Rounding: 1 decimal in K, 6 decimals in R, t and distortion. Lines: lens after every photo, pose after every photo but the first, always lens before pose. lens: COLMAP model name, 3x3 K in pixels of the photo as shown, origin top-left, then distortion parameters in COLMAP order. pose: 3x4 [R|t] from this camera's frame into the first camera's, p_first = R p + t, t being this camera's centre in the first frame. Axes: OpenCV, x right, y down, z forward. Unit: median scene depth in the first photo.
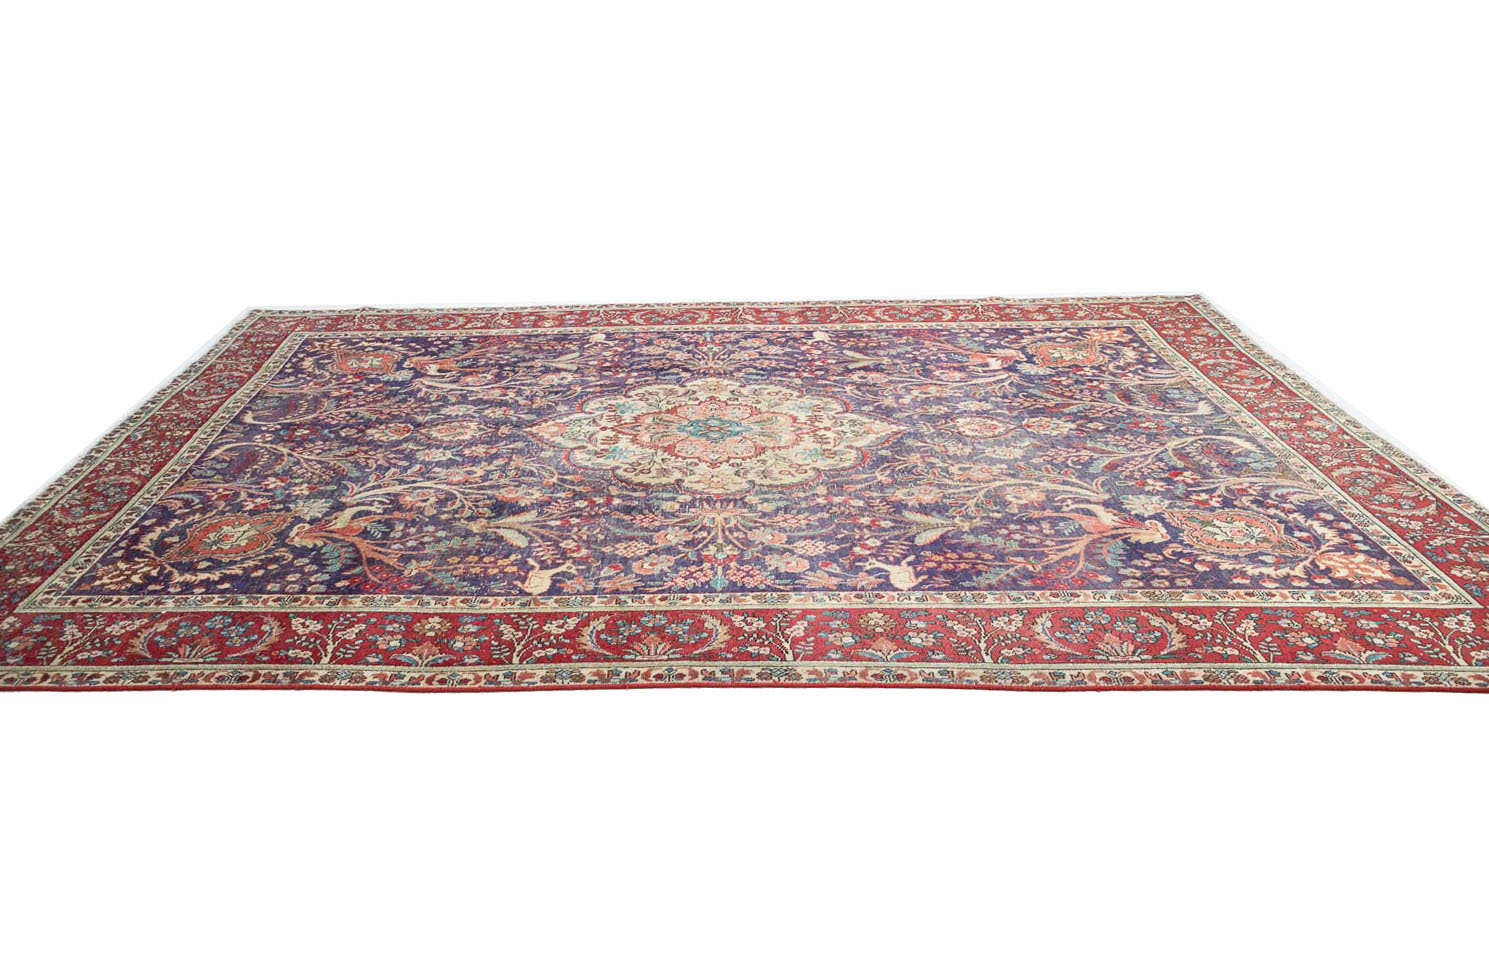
lens RADIAL K [[1248.0, 0, 722.5], [0, 1248.0, 479.2], [0, 0, 1]] dist [-0.002634, 0.000778]
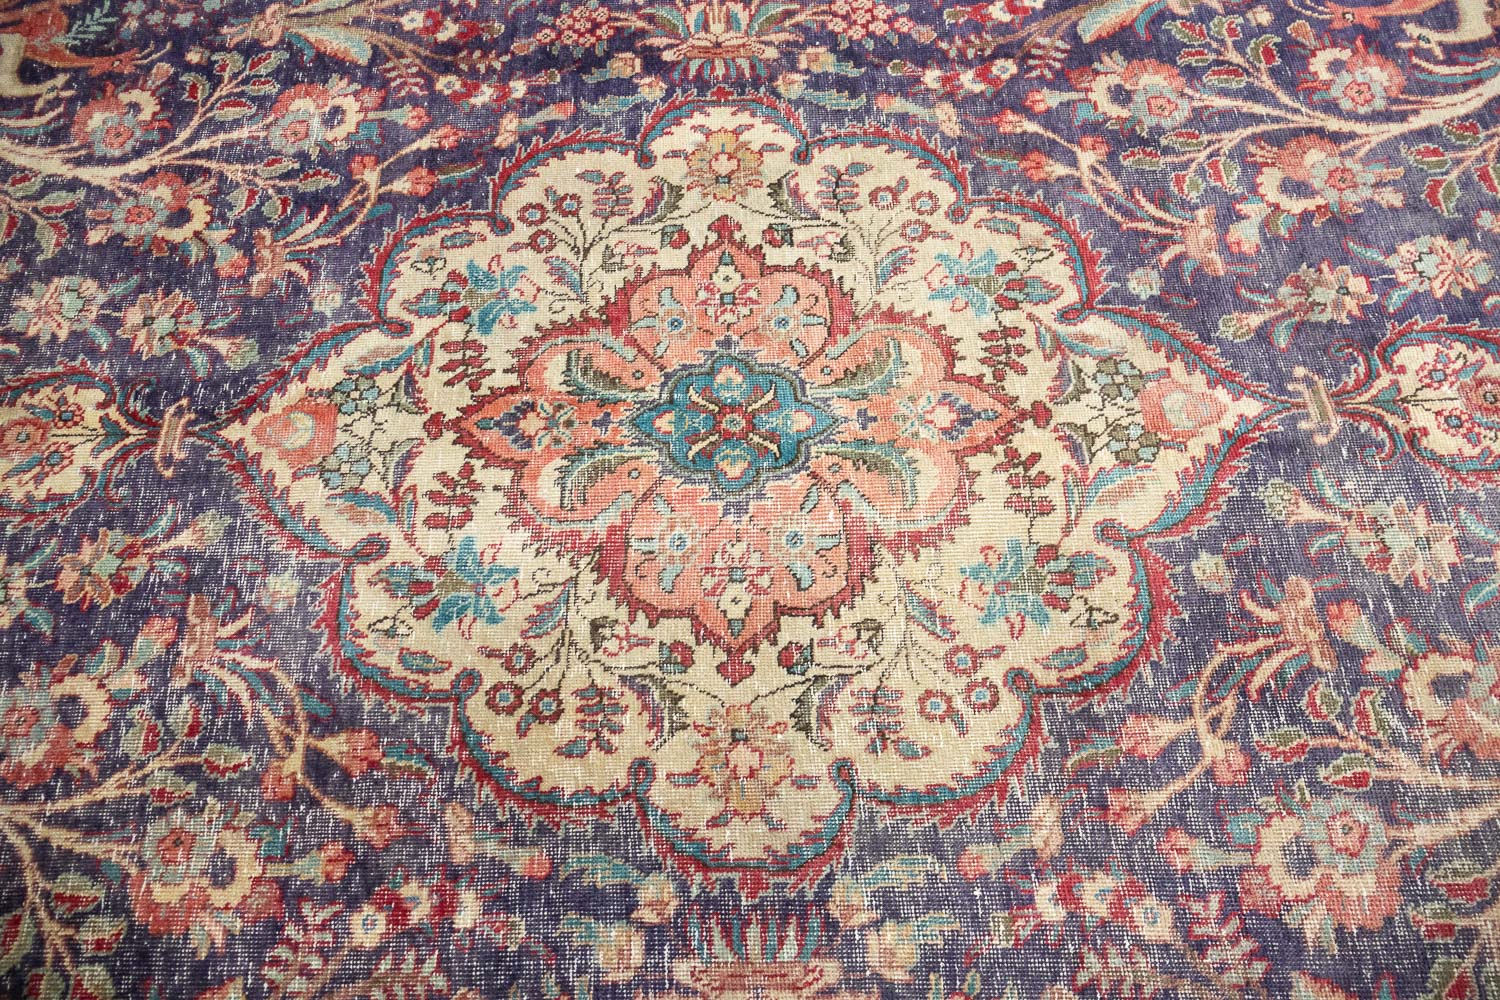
lens RADIAL K [[1276.2, 0, 730.1], [0, 1276.2, 466.8], [0, 0, 1]] dist [0.001703, -0.012433]
pose [[0.999330, -0.024473, -0.027225, 0.002618], [0.036159, 0.775964, 0.629740, -0.273537], [0.005714, -0.630302, 0.776329, 0.714823]]
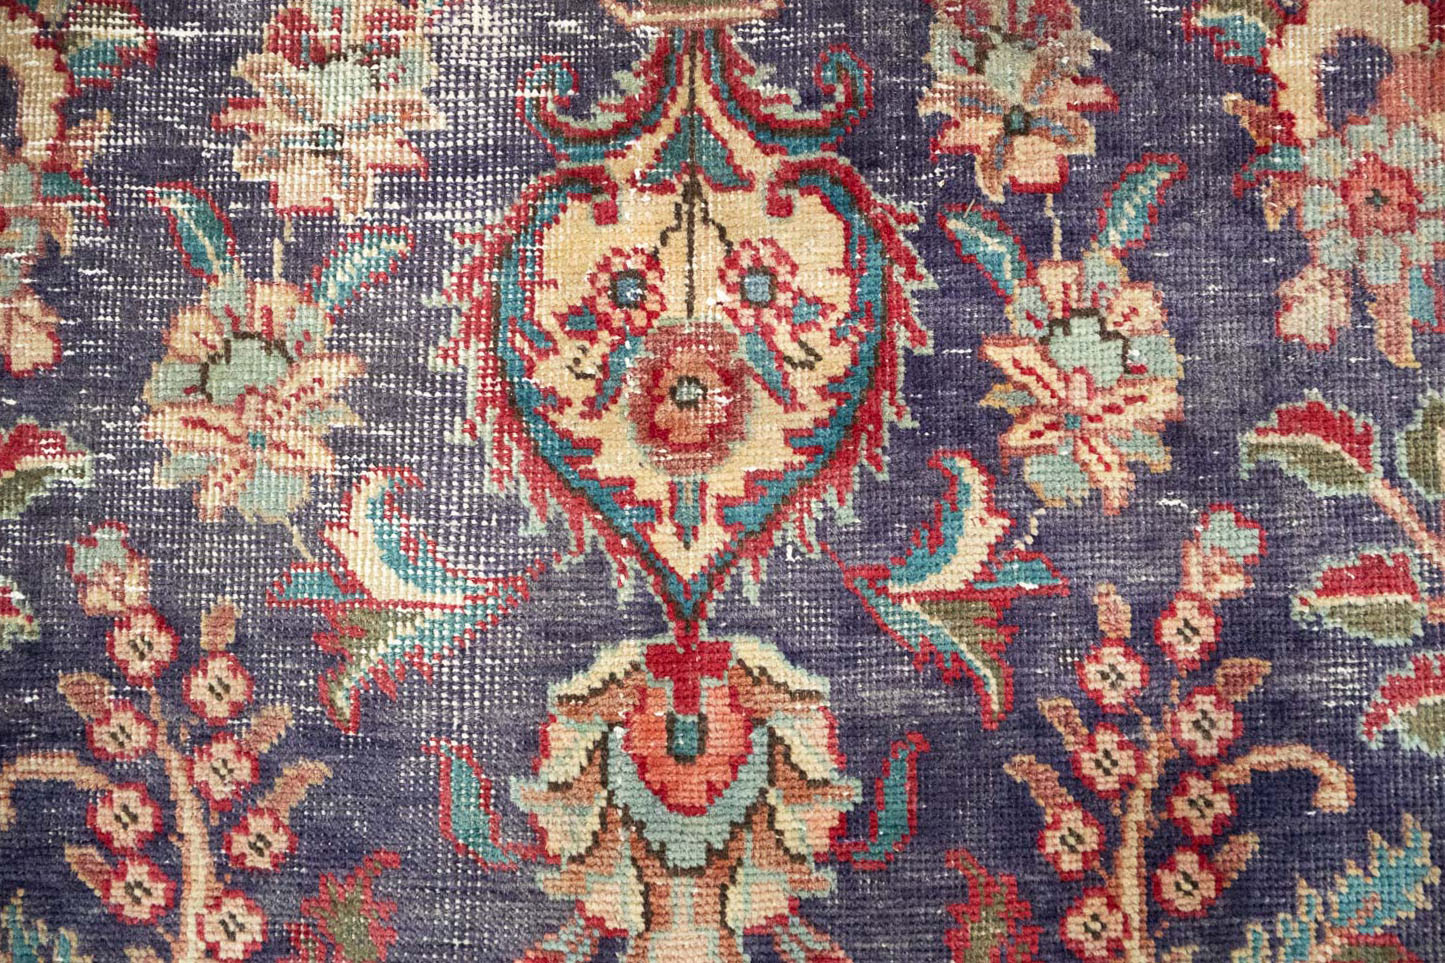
lens RADIAL K [[1237.7, 0, 707.9], [0, 1237.7, 457.7], [0, 0, 1]] dist [0.014604, -0.007218]
pose [[-0.018029, 0.998089, -0.059101, 0.234348], [-0.377194, 0.047953, 0.924892, -0.183665], [0.925959, 0.038967, 0.375609, 0.967579]]
